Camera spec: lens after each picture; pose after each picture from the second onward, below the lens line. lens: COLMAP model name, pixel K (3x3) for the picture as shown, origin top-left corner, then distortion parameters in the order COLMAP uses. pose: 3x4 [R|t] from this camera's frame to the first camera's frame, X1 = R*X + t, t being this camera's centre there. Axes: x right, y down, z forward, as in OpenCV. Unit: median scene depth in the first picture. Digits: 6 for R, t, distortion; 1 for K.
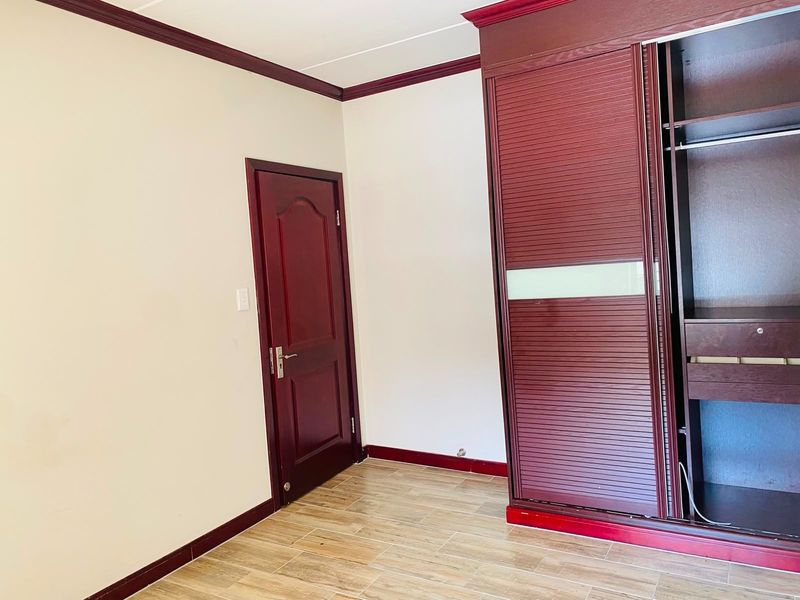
lens RADIAL K [[604.6, 0, 399.1], [0, 604.6, 301.4], [0, 0, 1]] dist [-0.007956, -0.005270]
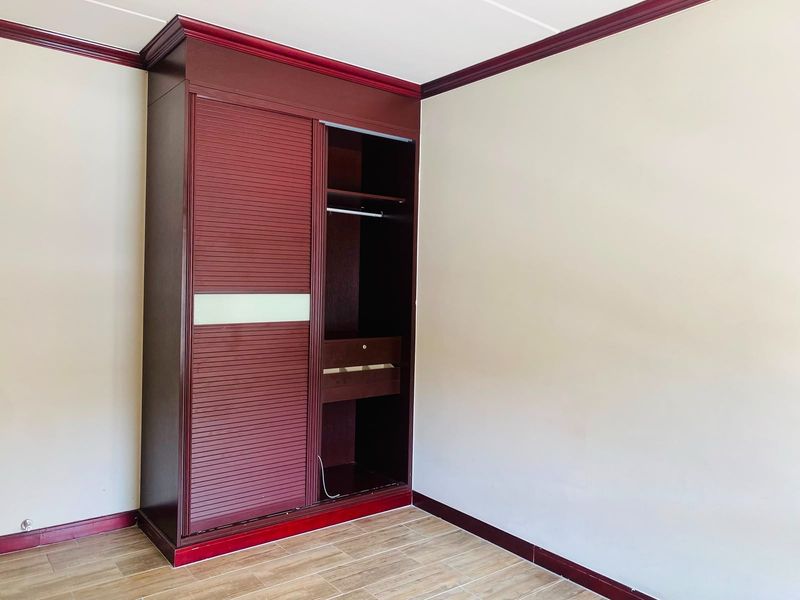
lens RADIAL K [[604.6, 0, 399.1], [0, 604.6, 296.6], [0, 0, 1]] dist [-0.007956, -0.005270]
pose [[0.362185, 0.048721, 0.930832, -0.621633], [0.015128, 0.998194, -0.058133, 0.013033], [-0.931984, 0.035137, 0.360794, 0.360790]]
